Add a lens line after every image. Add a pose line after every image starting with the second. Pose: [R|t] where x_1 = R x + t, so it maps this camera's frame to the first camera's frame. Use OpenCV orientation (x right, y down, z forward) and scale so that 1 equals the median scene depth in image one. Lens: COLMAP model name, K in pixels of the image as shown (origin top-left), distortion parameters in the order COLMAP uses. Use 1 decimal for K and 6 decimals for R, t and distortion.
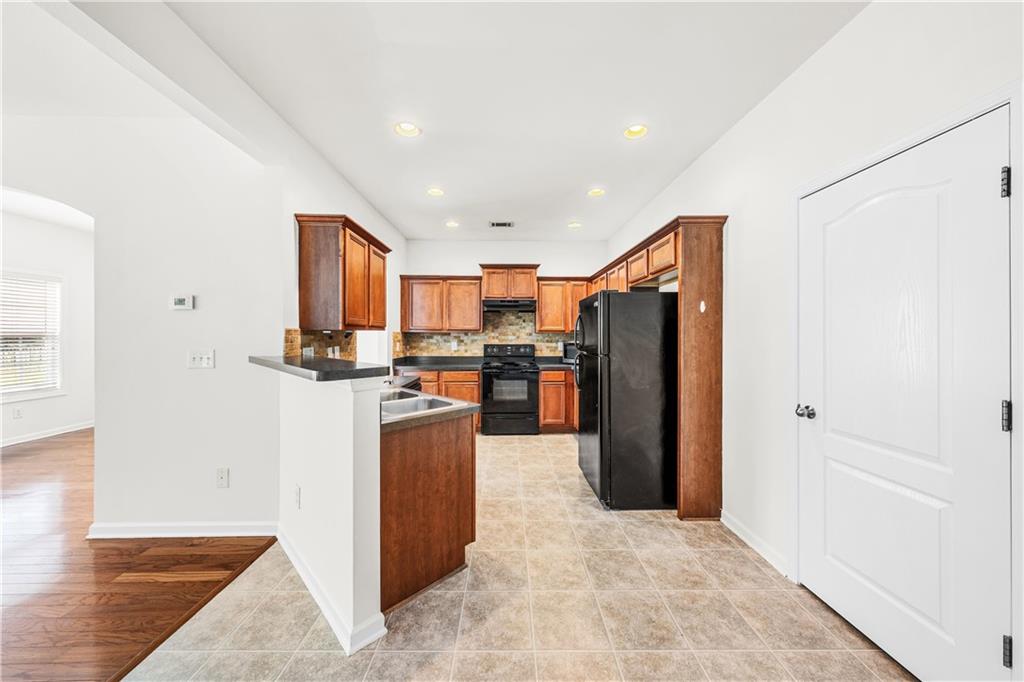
lens RADIAL K [[349.5, 0, 514.1], [0, 349.5, 337.0], [0, 0, 1]] dist [-0.001327, 0.000028]
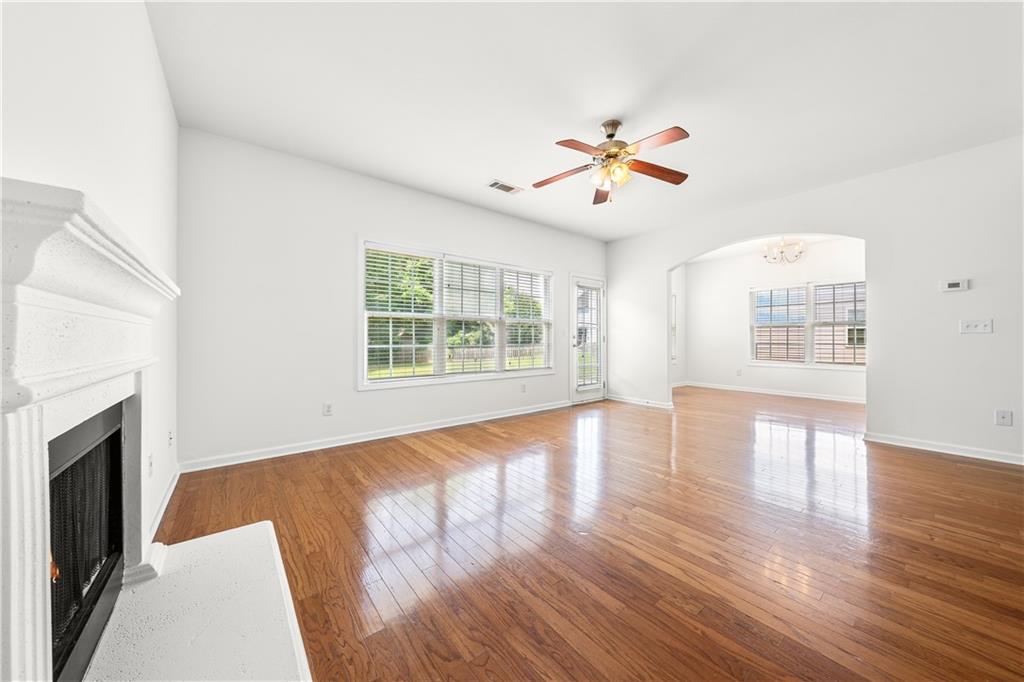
lens RADIAL K [[349.5, 0, 514.1], [0, 349.5, 337.0], [0, 0, 1]] dist [-0.001327, 0.000028]
pose [[0.606051, -0.002733, -0.795421, -0.815147], [-0.000149, 0.999994, -0.003550, 0.098150], [0.795426, 0.002269, 0.606047, -1.093450]]
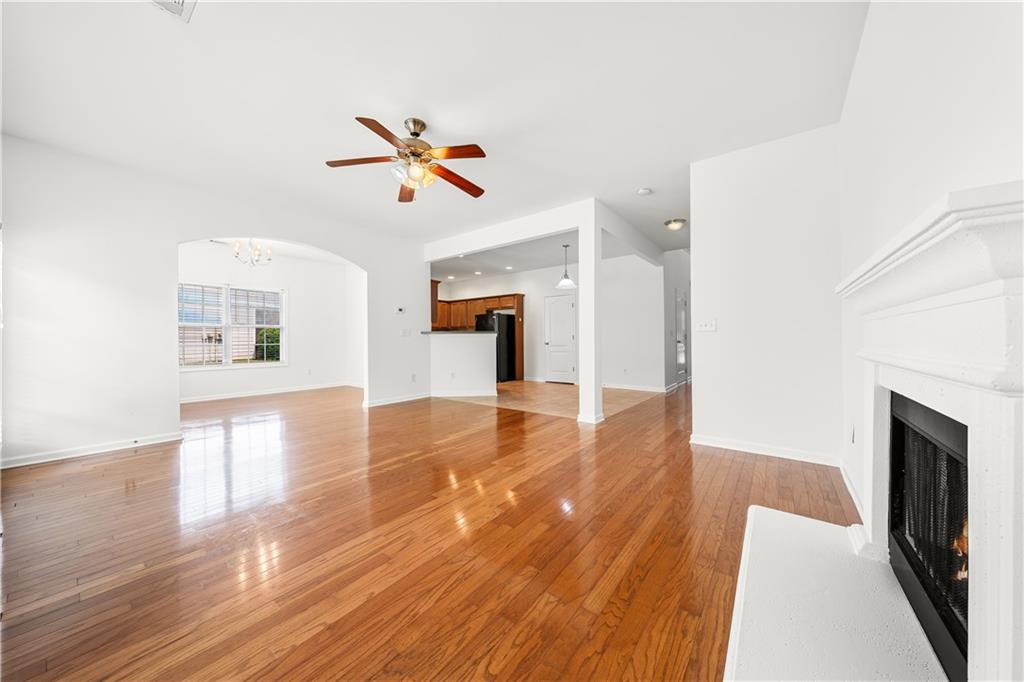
lens RADIAL K [[349.5, 0, 514.1], [0, 349.5, 337.0], [0, 0, 1]] dist [-0.001327, 0.000028]
pose [[0.626781, -0.000324, 0.779195, -2.166255], [0.006988, 0.999962, -0.005206, 0.103846], [-0.779164, 0.008708, 0.626760, -1.115613]]
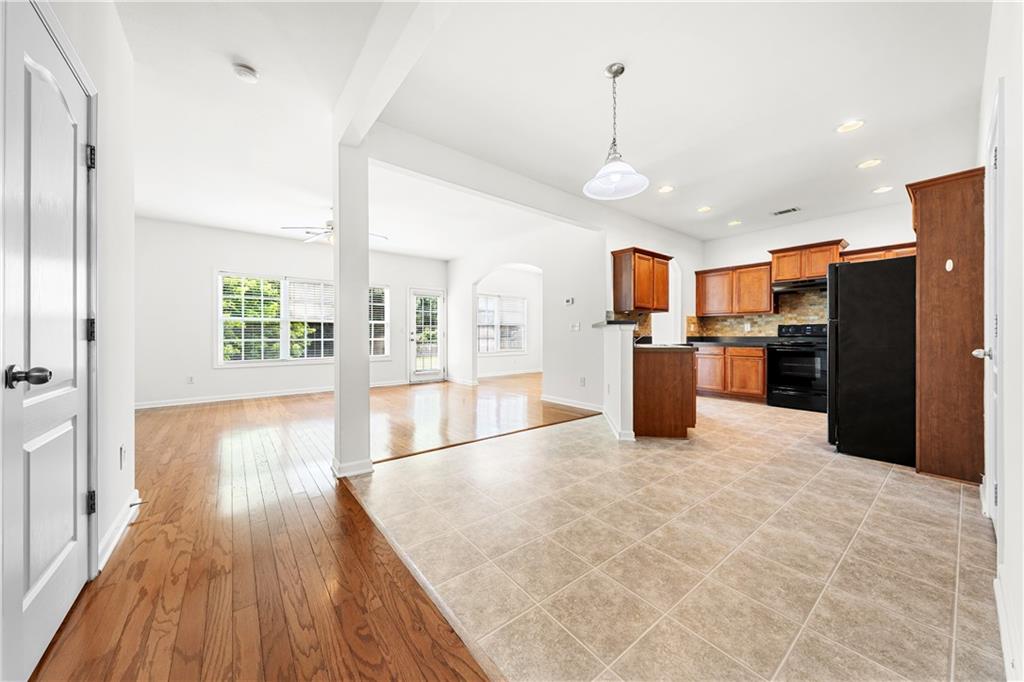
lens RADIAL K [[349.5, 0, 514.1], [0, 349.5, 337.0], [0, 0, 1]] dist [-0.001327, 0.000028]
pose [[0.604563, 0.001639, -0.796555, 0.563927], [0.001308, 0.999994, 0.003050, 0.109939], [0.796556, -0.002886, 0.604558, -0.574384]]
